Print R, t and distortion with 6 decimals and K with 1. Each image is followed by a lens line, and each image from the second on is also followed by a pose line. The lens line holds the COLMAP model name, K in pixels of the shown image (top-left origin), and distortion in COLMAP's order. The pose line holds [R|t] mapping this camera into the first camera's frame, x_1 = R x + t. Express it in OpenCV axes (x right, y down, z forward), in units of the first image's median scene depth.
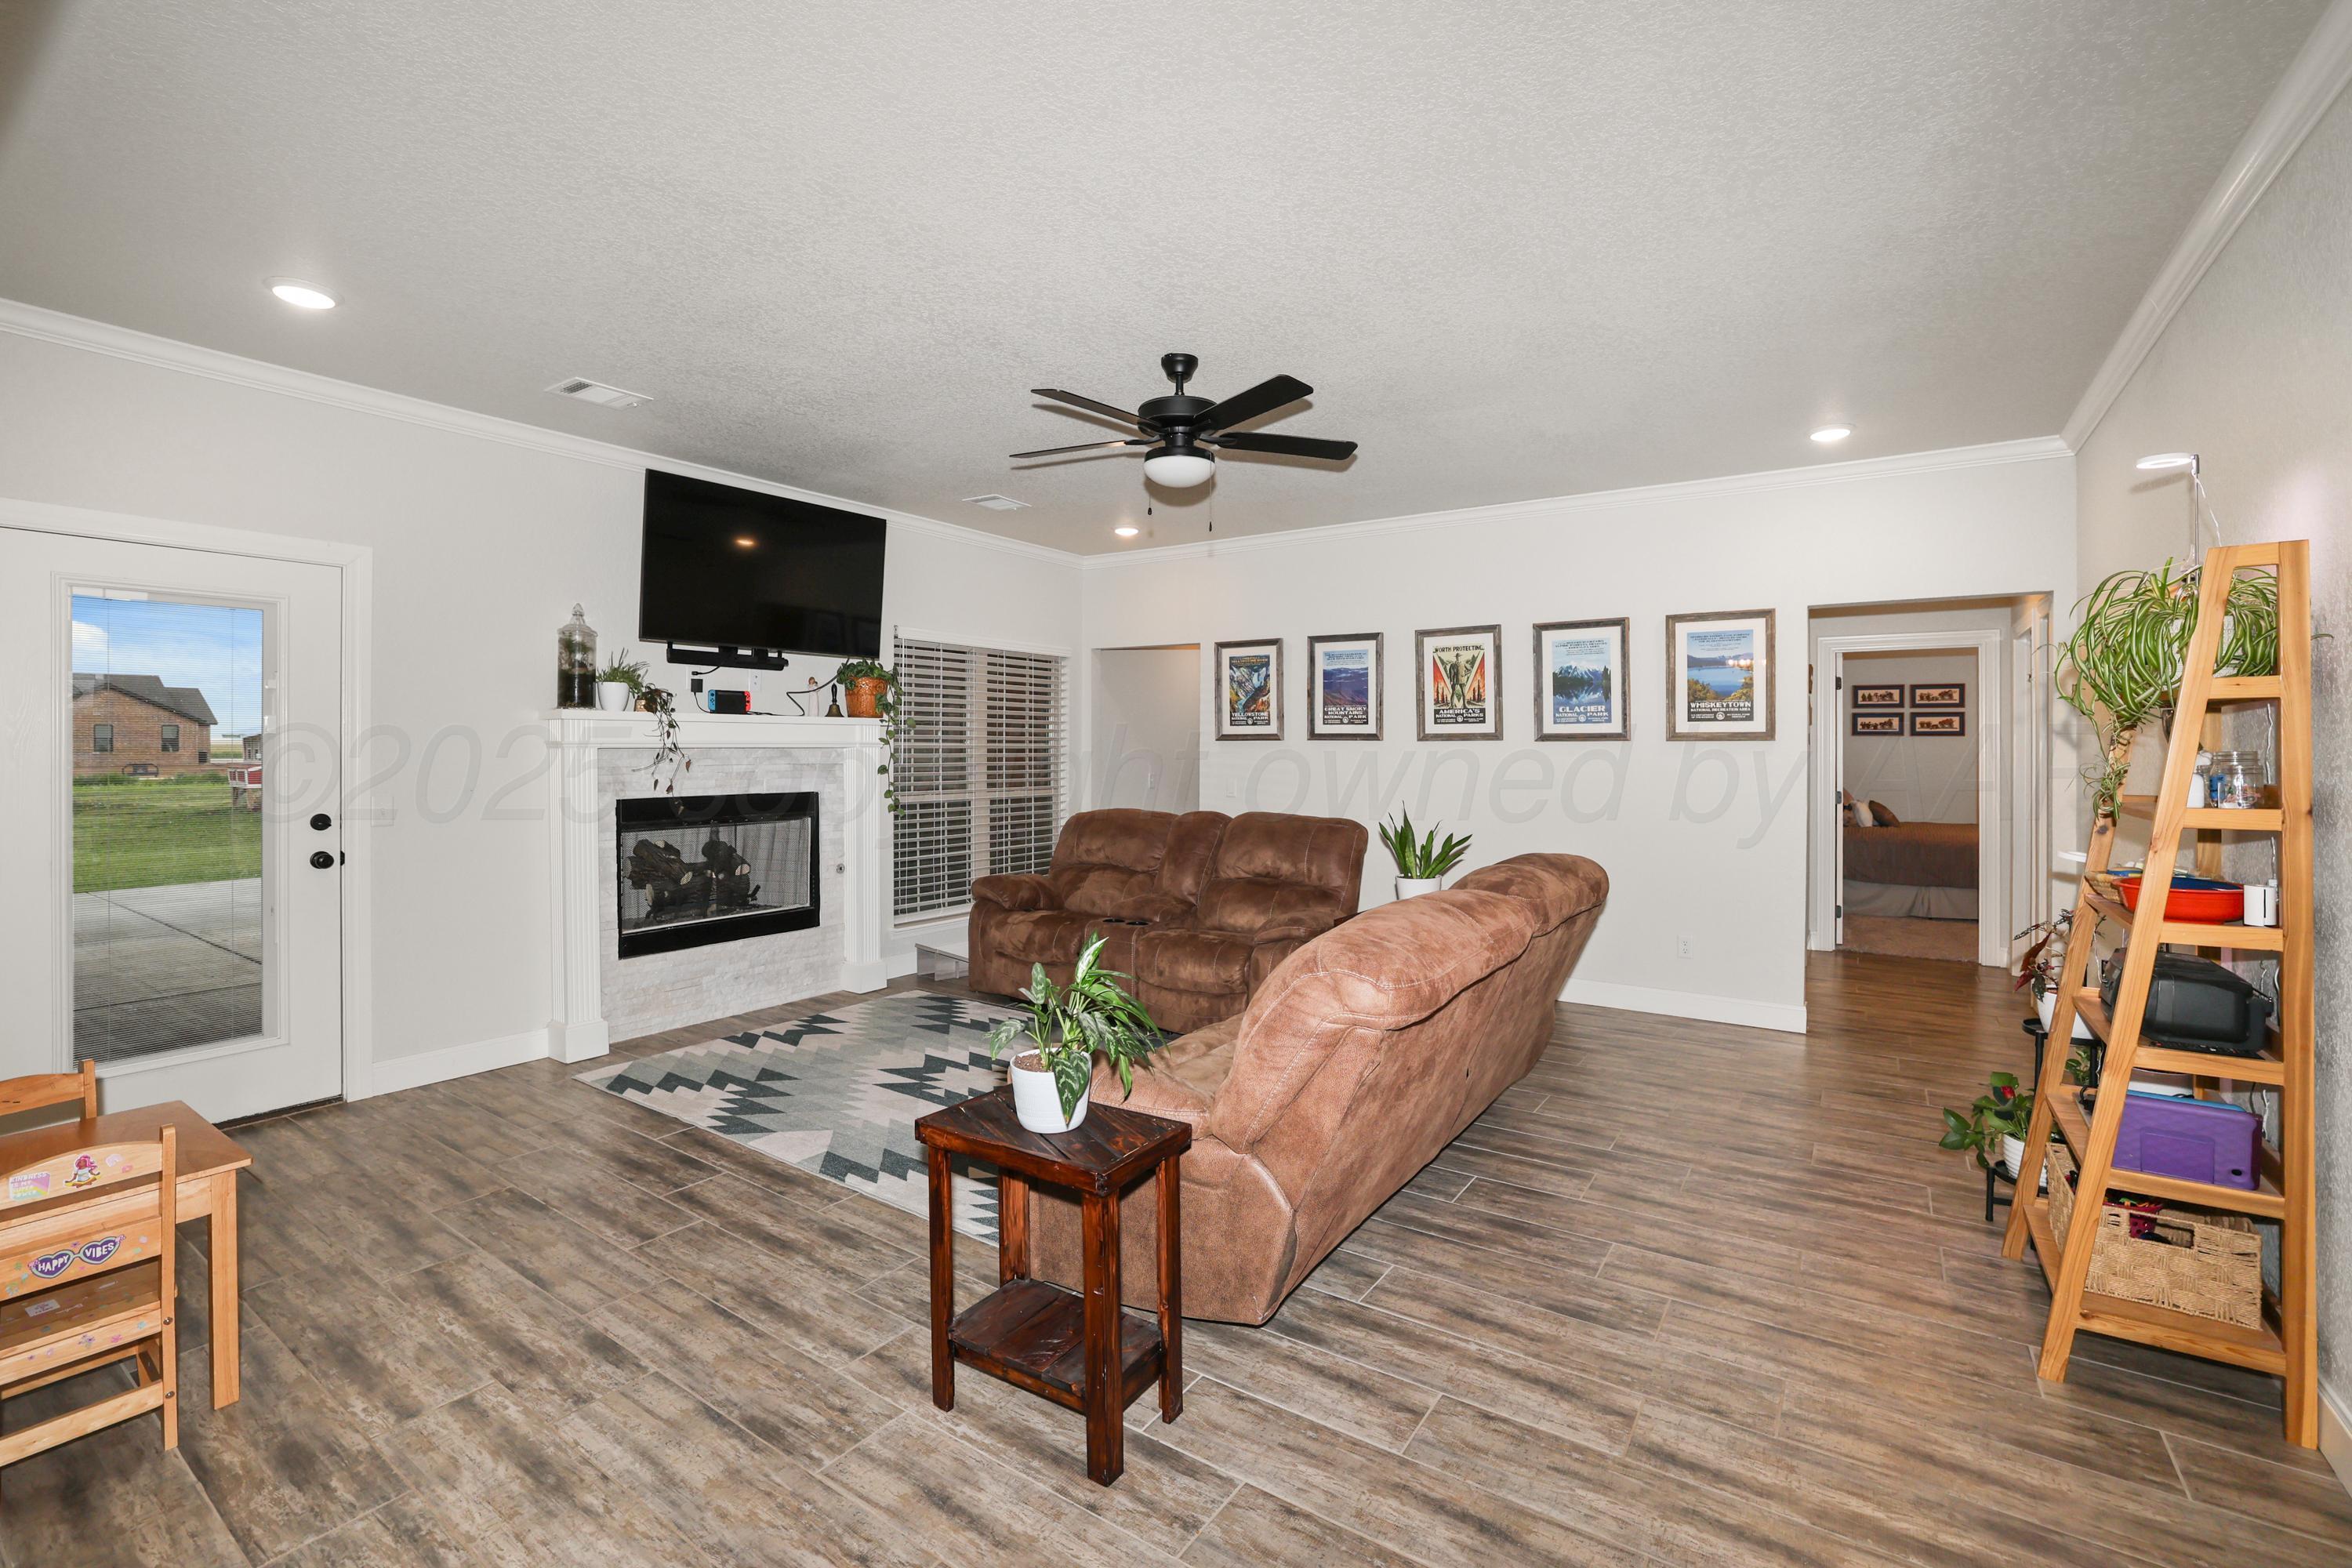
lens RADIAL K [[1035.6, 0, 1177.4], [0, 1035.6, 752.4], [0, 0, 1]] dist [-0.000233, 0.000328]
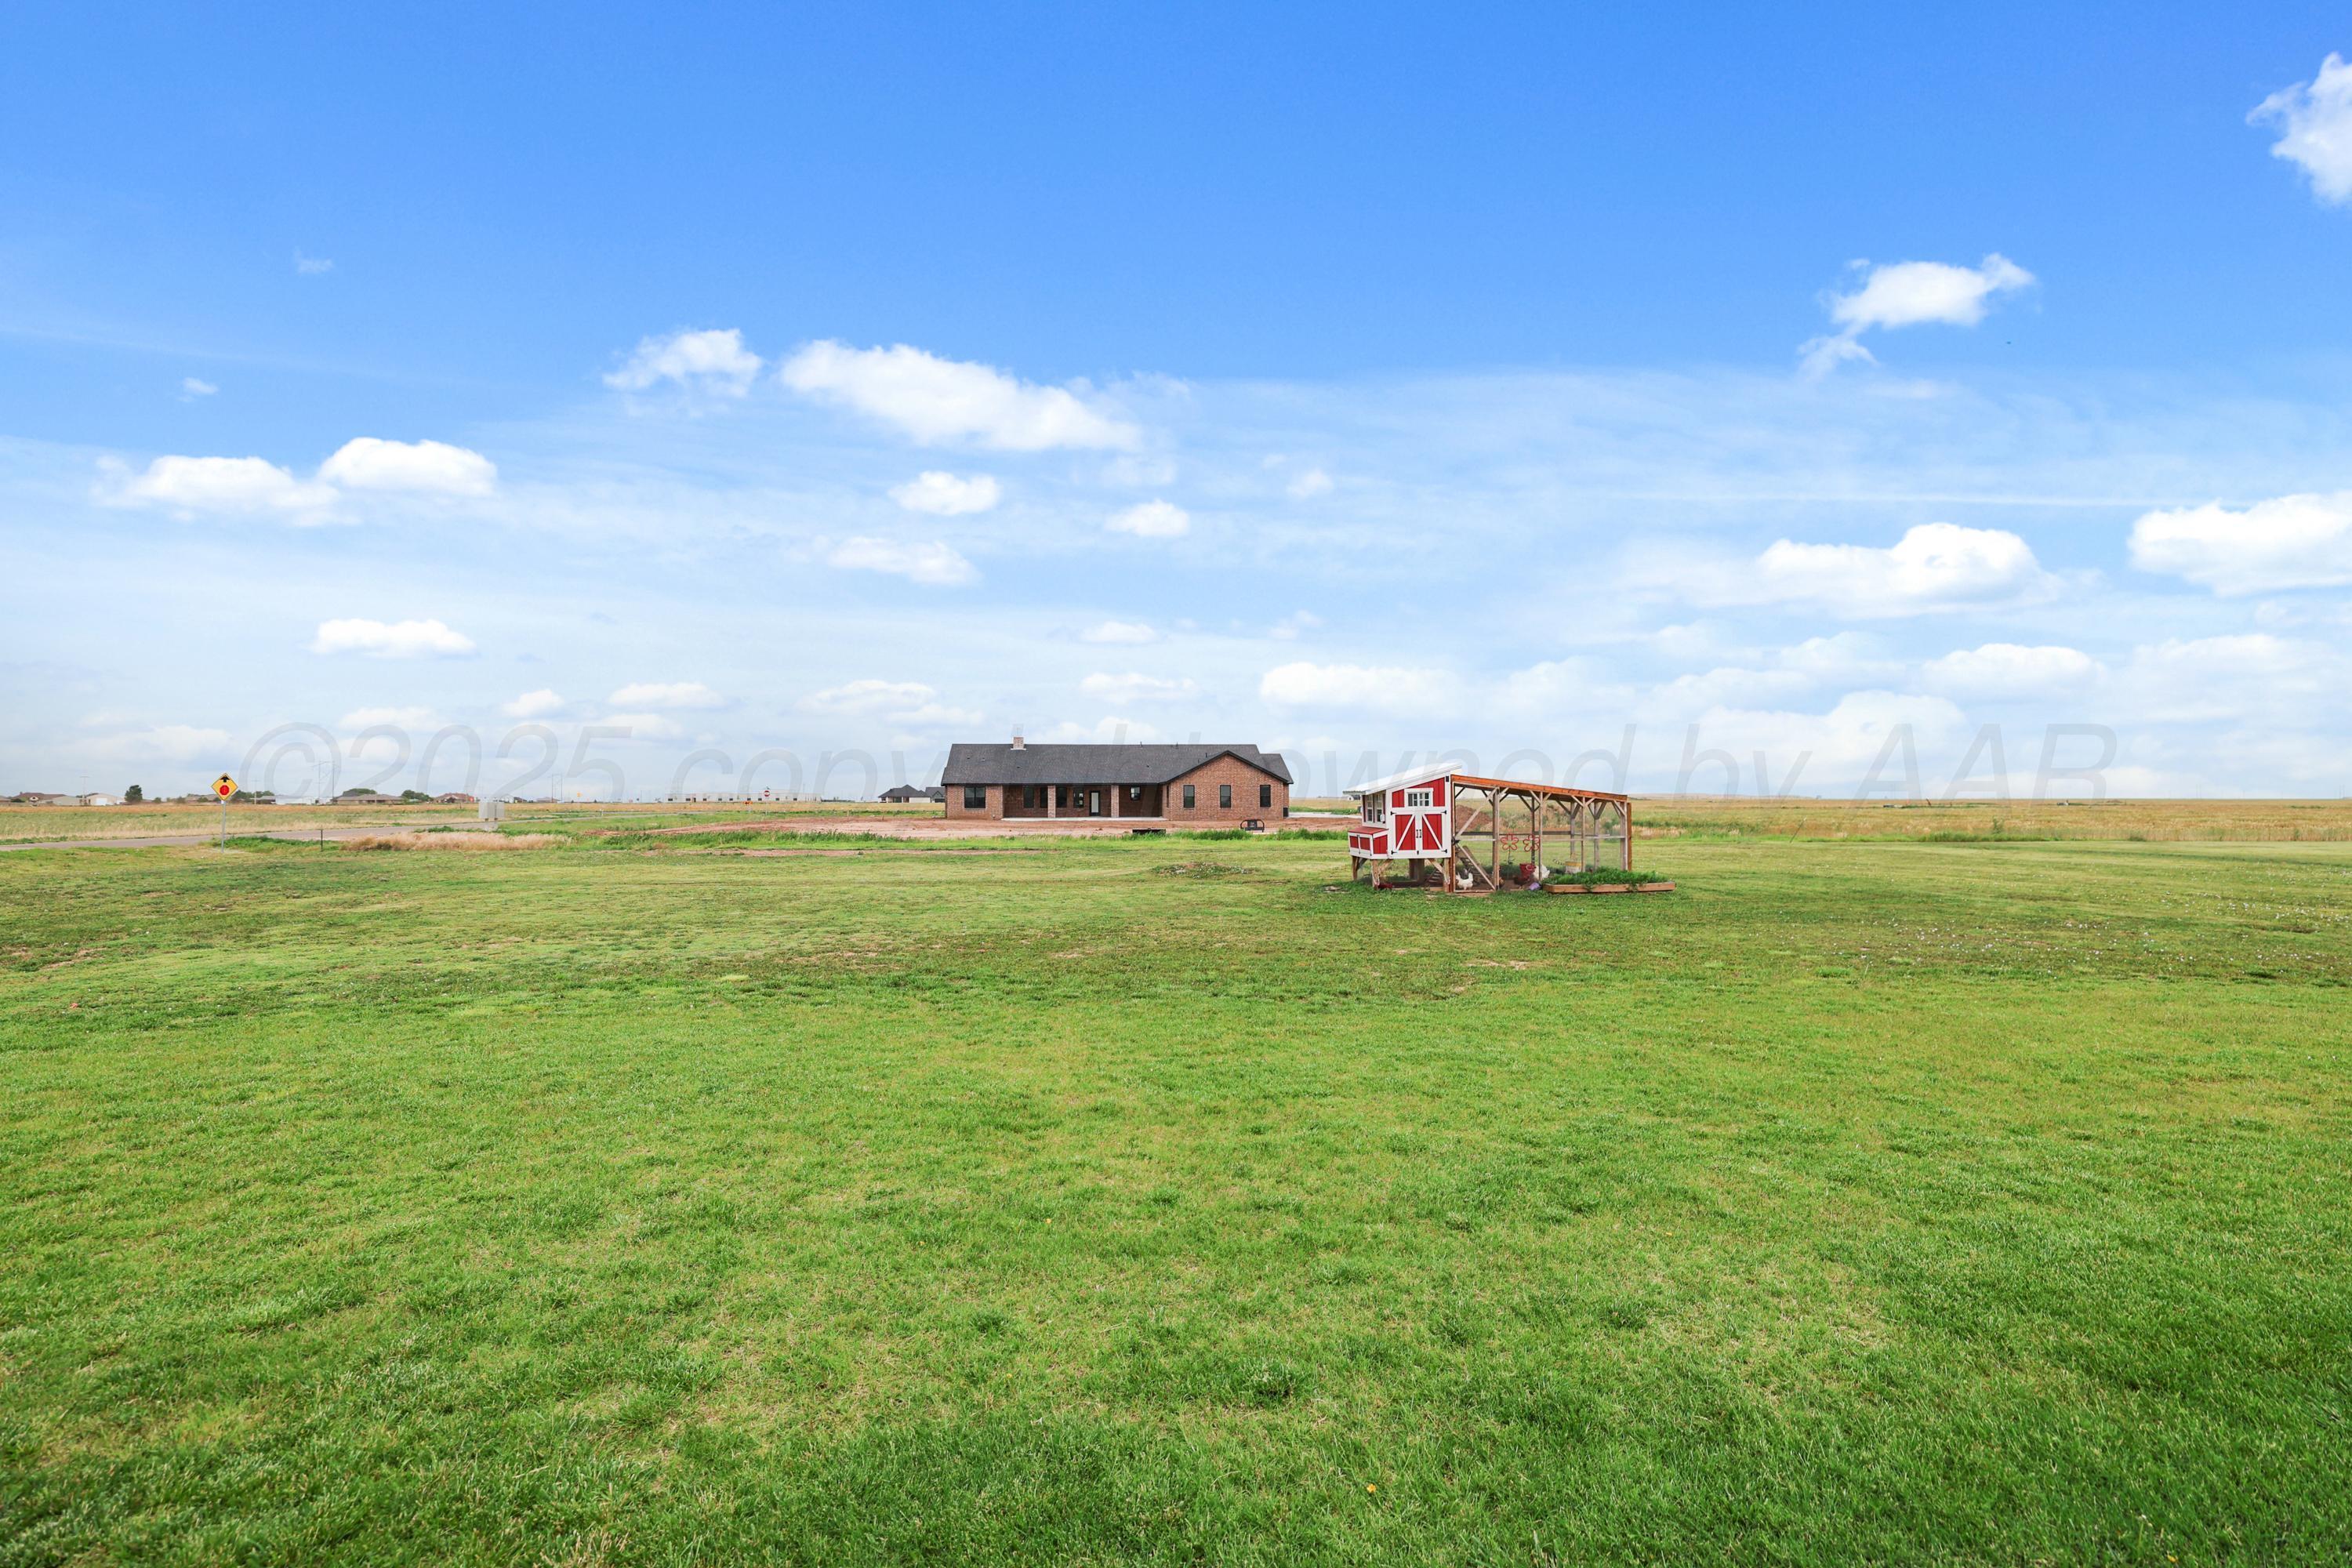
lens RADIAL K [[1035.6, 0, 1177.4], [0, 1035.6, 752.4], [0, 0, 1]] dist [-0.000233, 0.000328]
pose [[0.663482, -0.033264, -0.747452, -0.200060], [-0.008286, 0.998623, -0.051797, -0.001477], [0.748146, 0.040560, 0.662293, 0.183745]]
